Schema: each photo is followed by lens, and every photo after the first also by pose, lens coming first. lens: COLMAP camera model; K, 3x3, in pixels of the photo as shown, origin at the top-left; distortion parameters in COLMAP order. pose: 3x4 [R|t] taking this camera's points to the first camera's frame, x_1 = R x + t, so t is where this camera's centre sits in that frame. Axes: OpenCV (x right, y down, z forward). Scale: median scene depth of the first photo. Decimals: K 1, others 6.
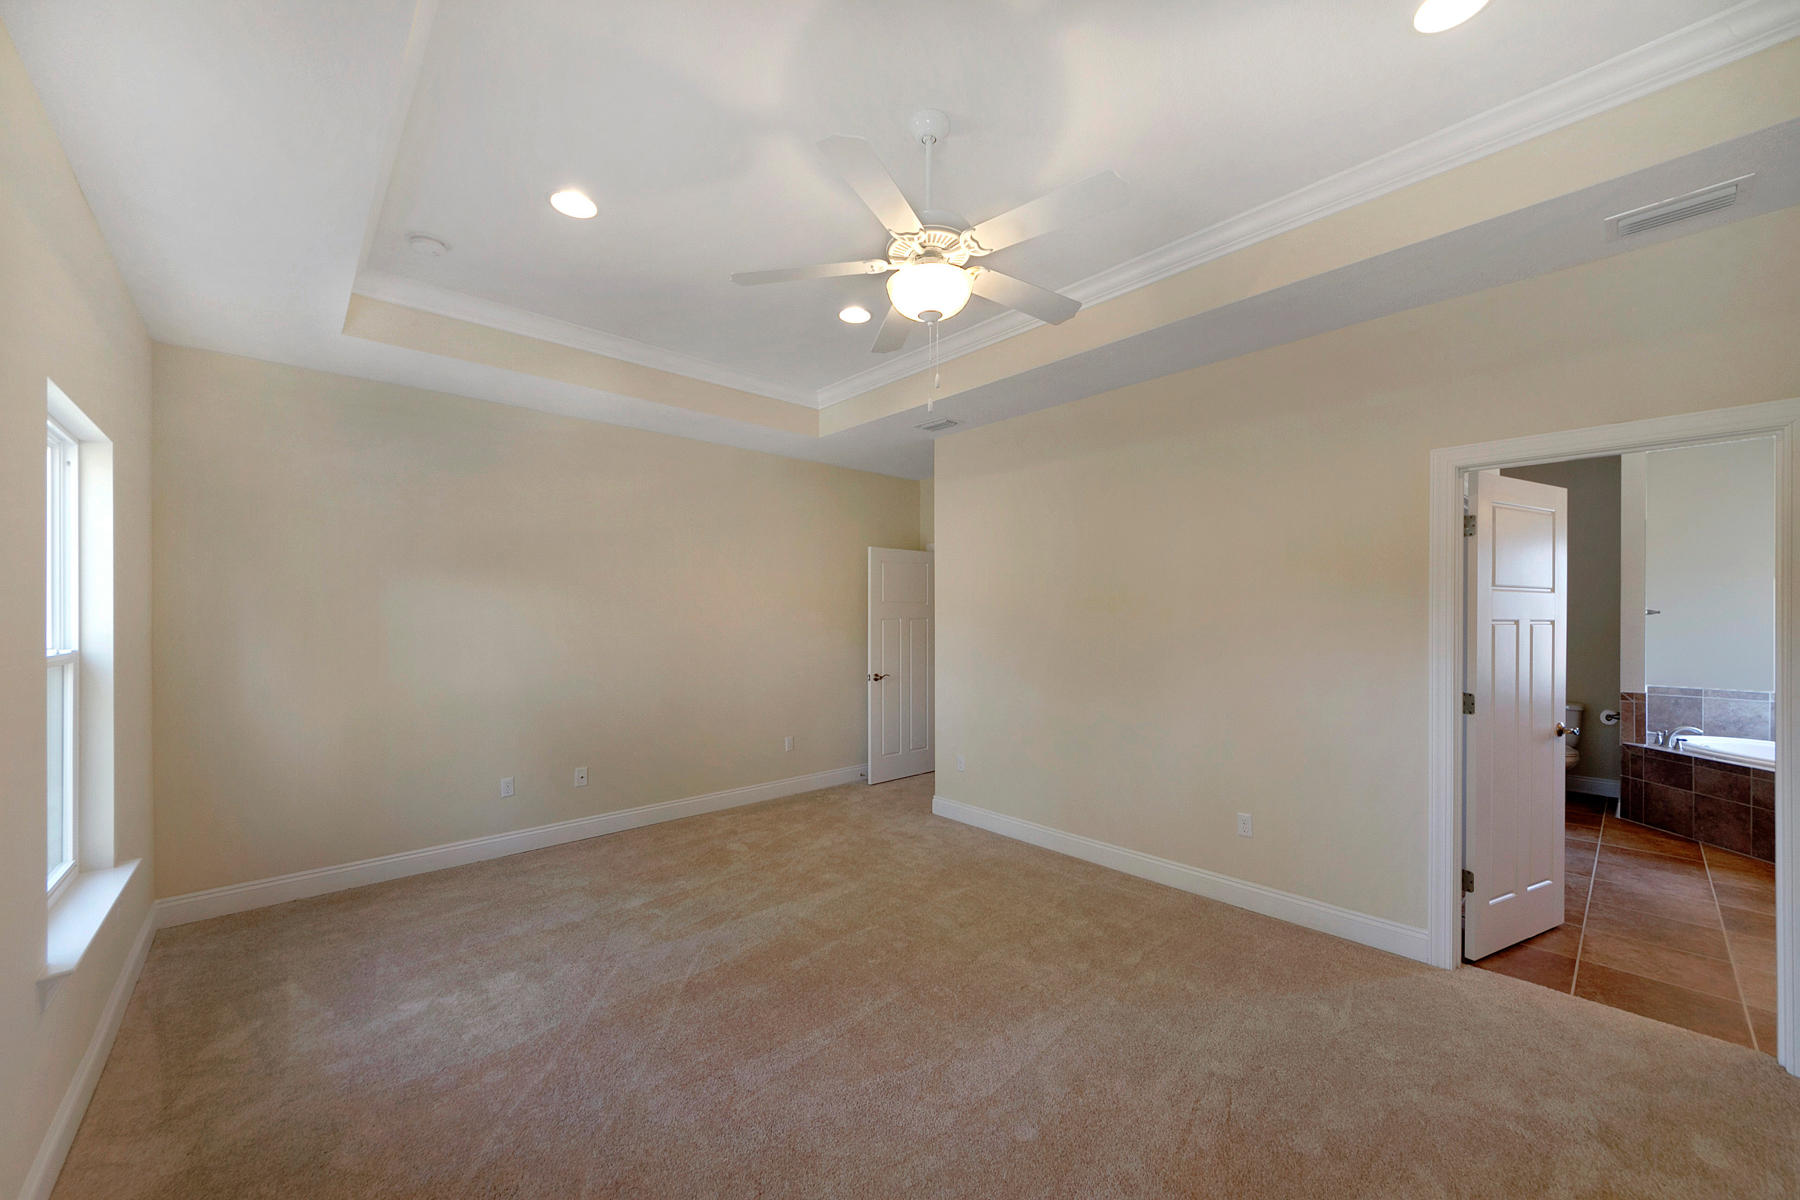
lens RADIAL K [[685.0, 0, 880.3], [0, 685.0, 616.1], [0, 0, 1]] dist [0.000710, 0.000093]
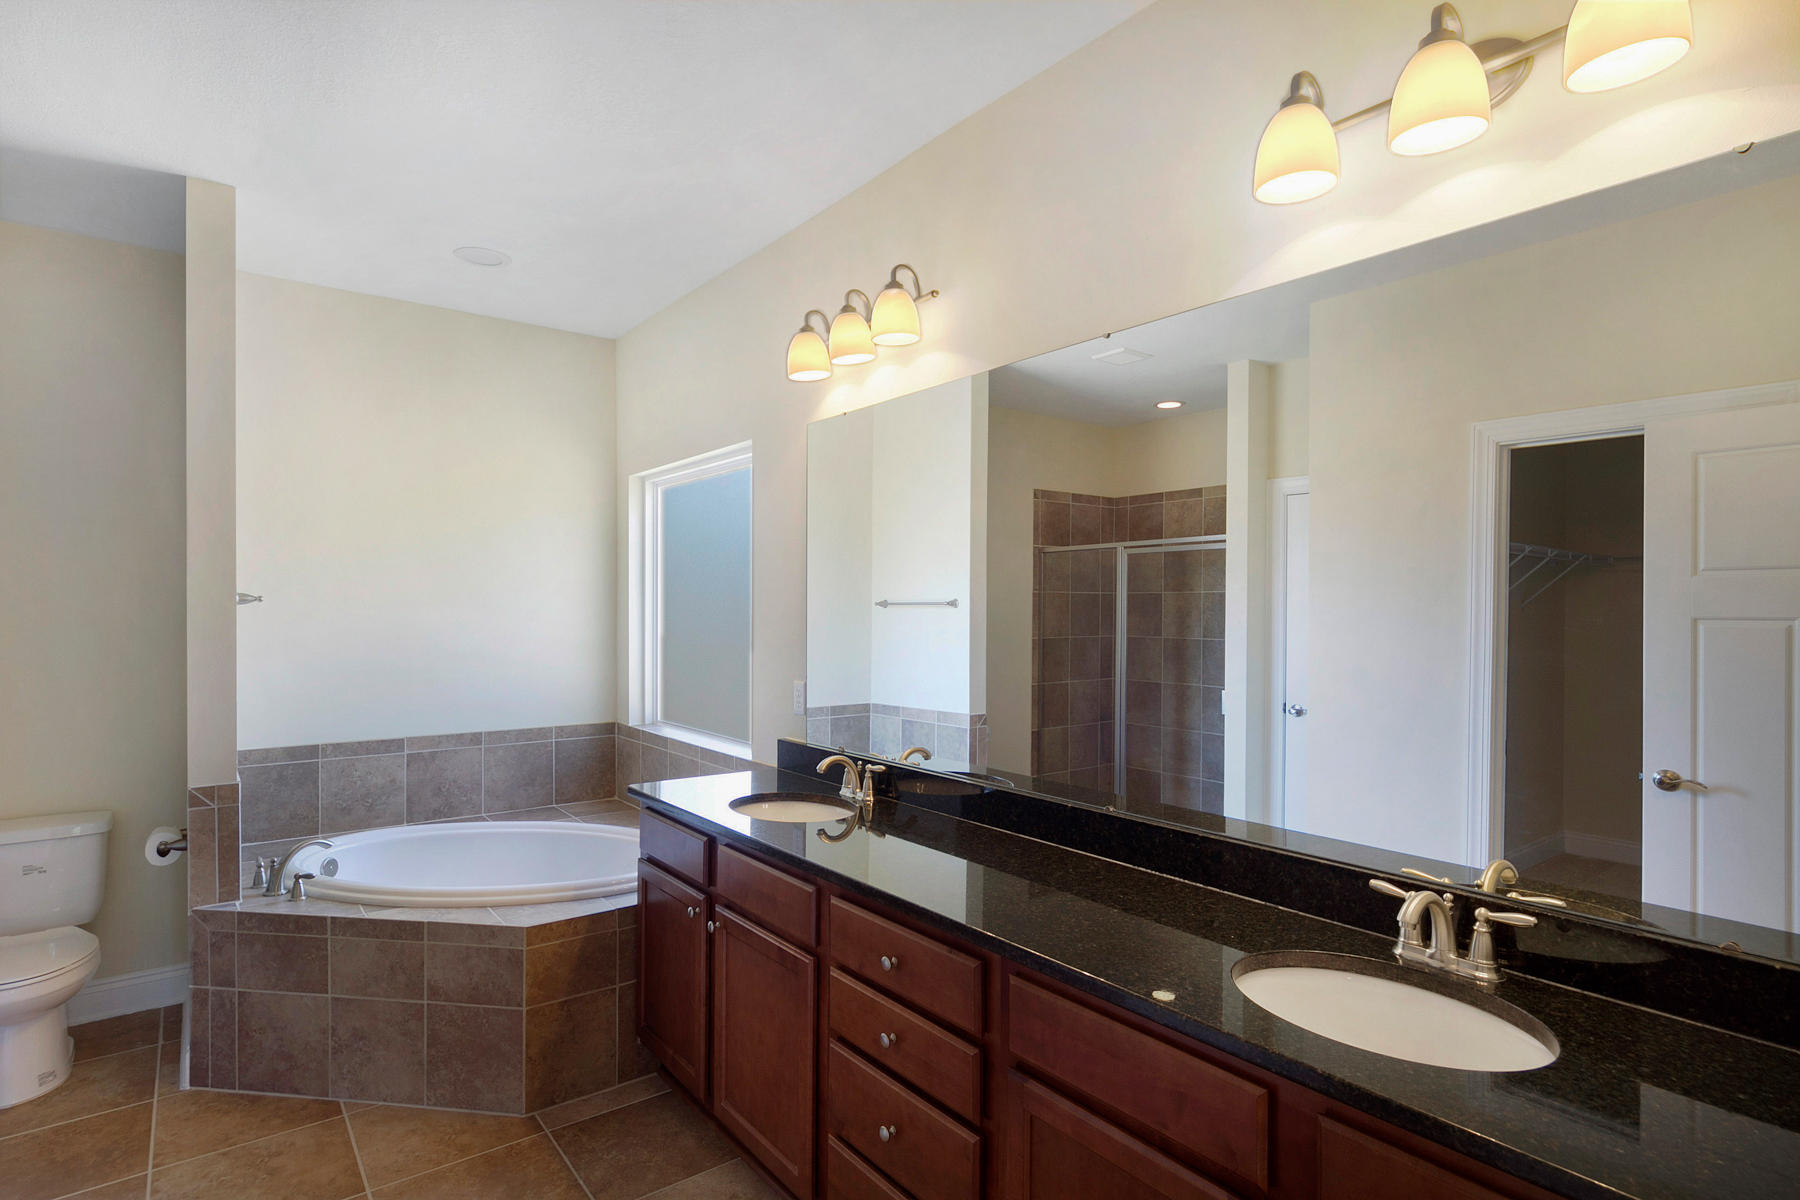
lens RADIAL K [[926.5, 0, 895.0], [0, 926.5, 605.7], [0, 0, 1]] dist [0.006537, 0.001170]
pose [[0.088792, -0.005054, 0.996037, 0.552920], [0.009433, 0.999947, 0.004233, -0.000241], [-0.996006, 0.009020, 0.088835, 0.519227]]
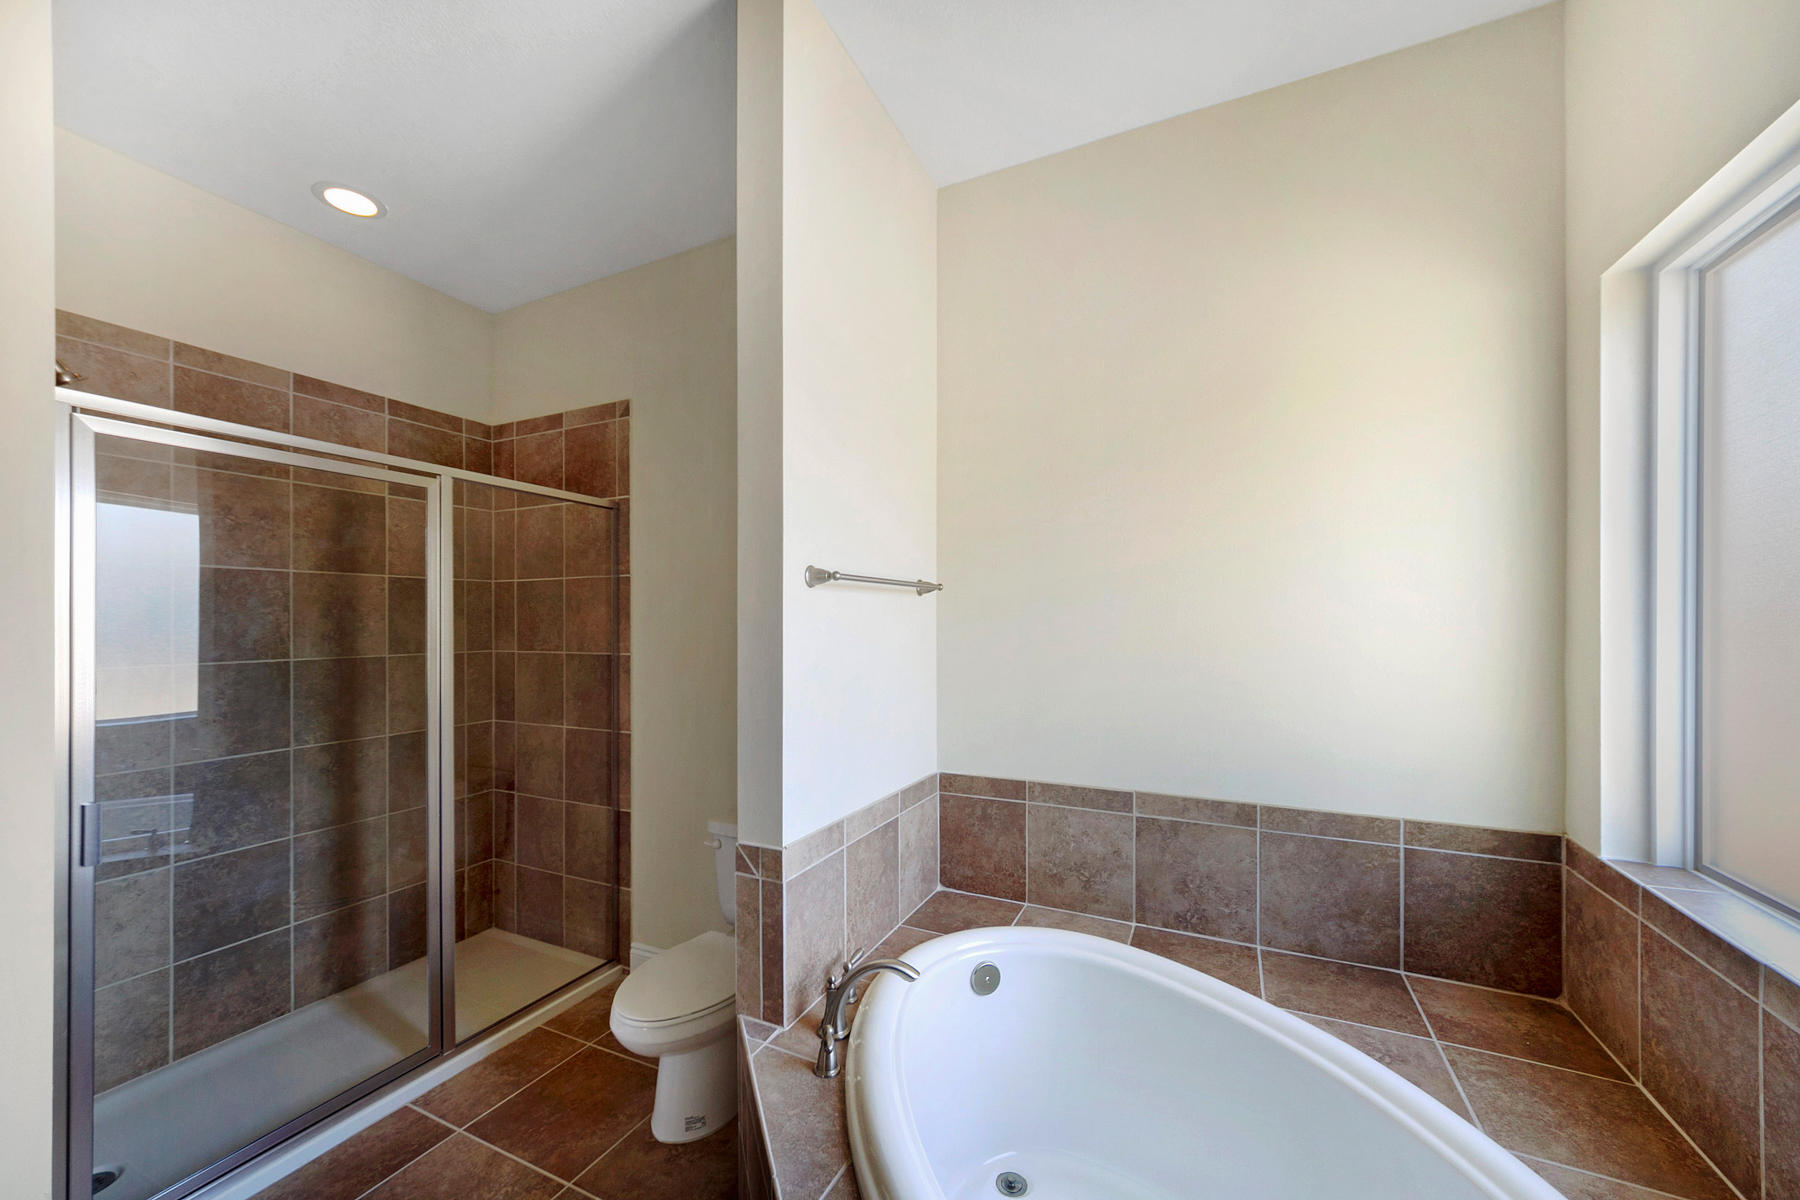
lens RADIAL K [[685.0, 0, 897.0], [0, 685.0, 622.9], [0, 0, 1]] dist [0.000710, 0.000093]
pose [[0.921690, -0.003156, 0.387914, 1.038007], [0.006326, 0.999956, -0.006894, 0.018426], [-0.387876, 0.008808, 0.921670, 0.704249]]
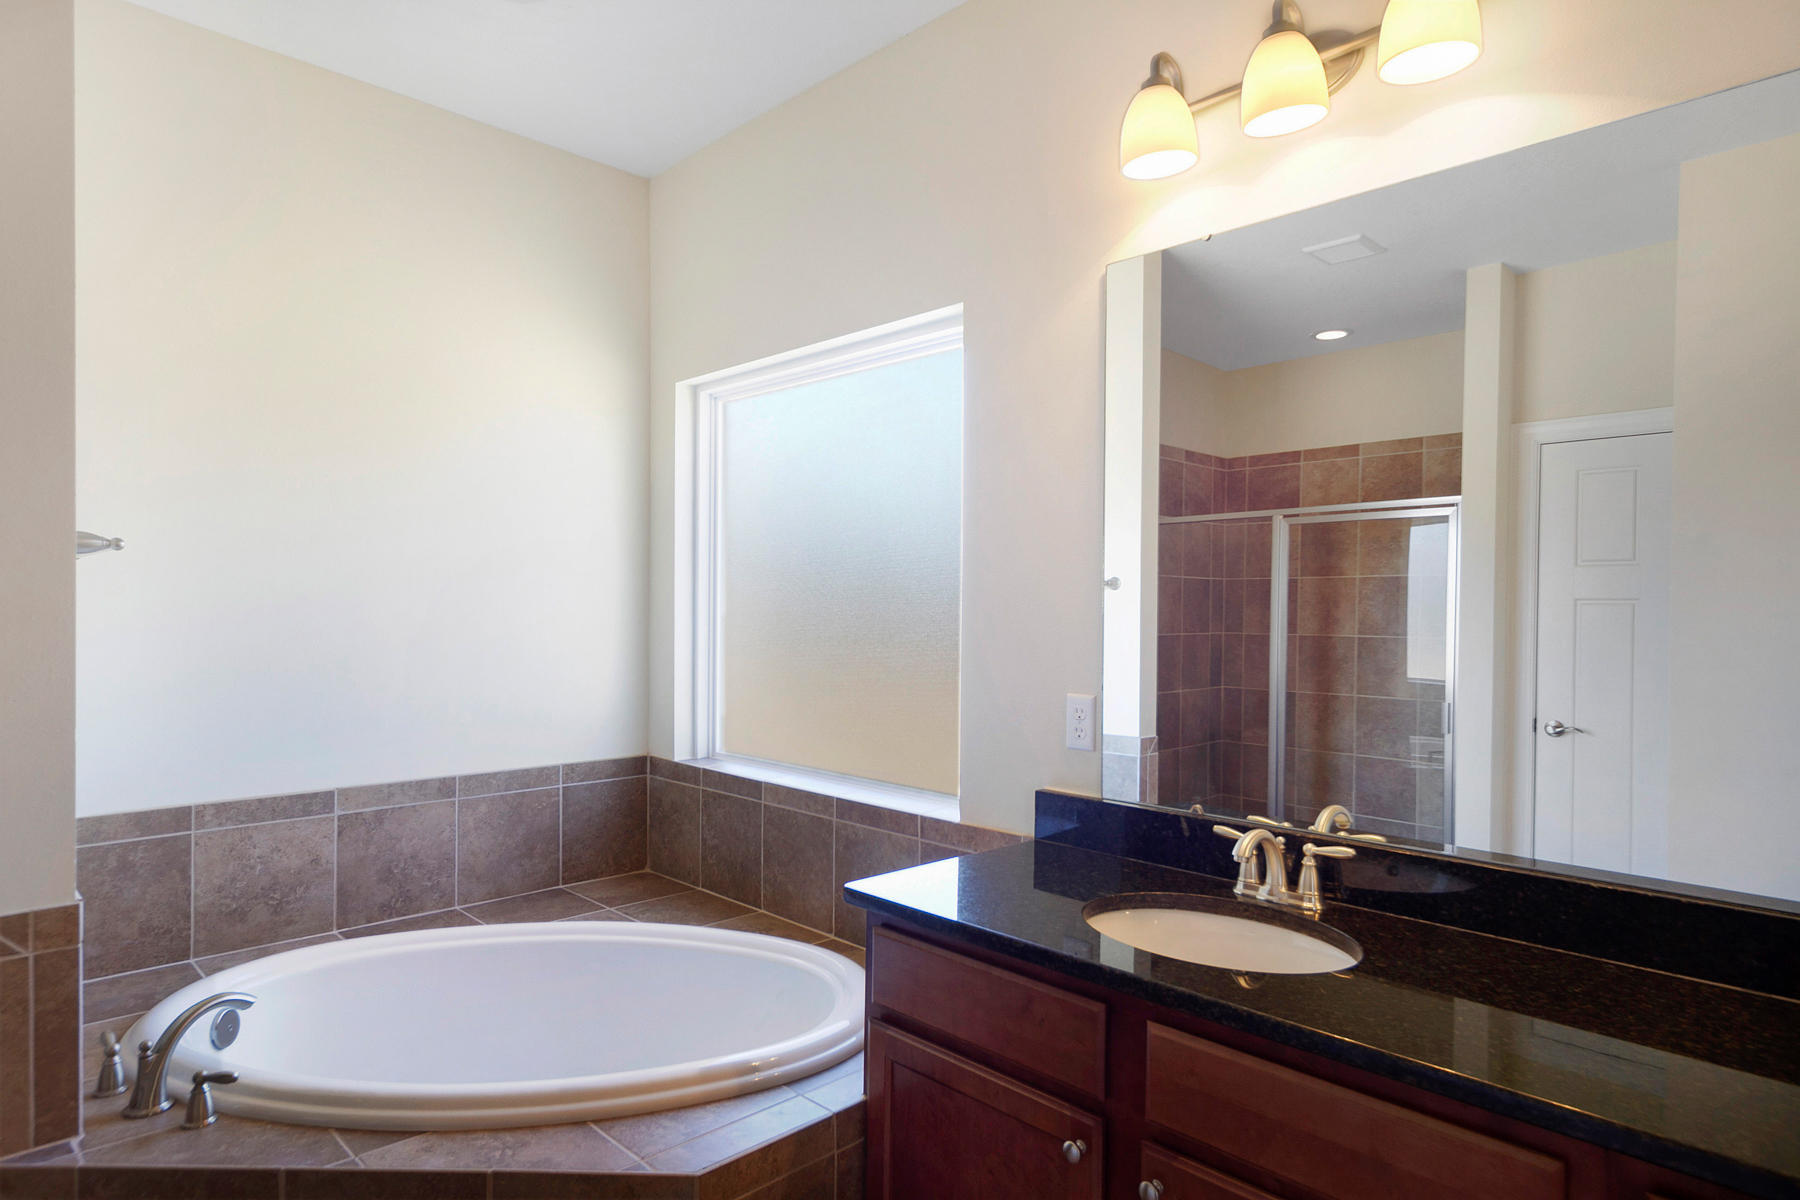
lens RADIAL K [[1008.7, 0, 890.9], [0, 1008.7, 603.7], [0, 0, 1]] dist [0.008531, 0.000201]
pose [[-0.035819, -0.001520, 0.999357, 0.768710], [0.003468, 0.999993, 0.001646, 0.015056], [-0.999352, 0.003525, -0.035814, 0.738657]]
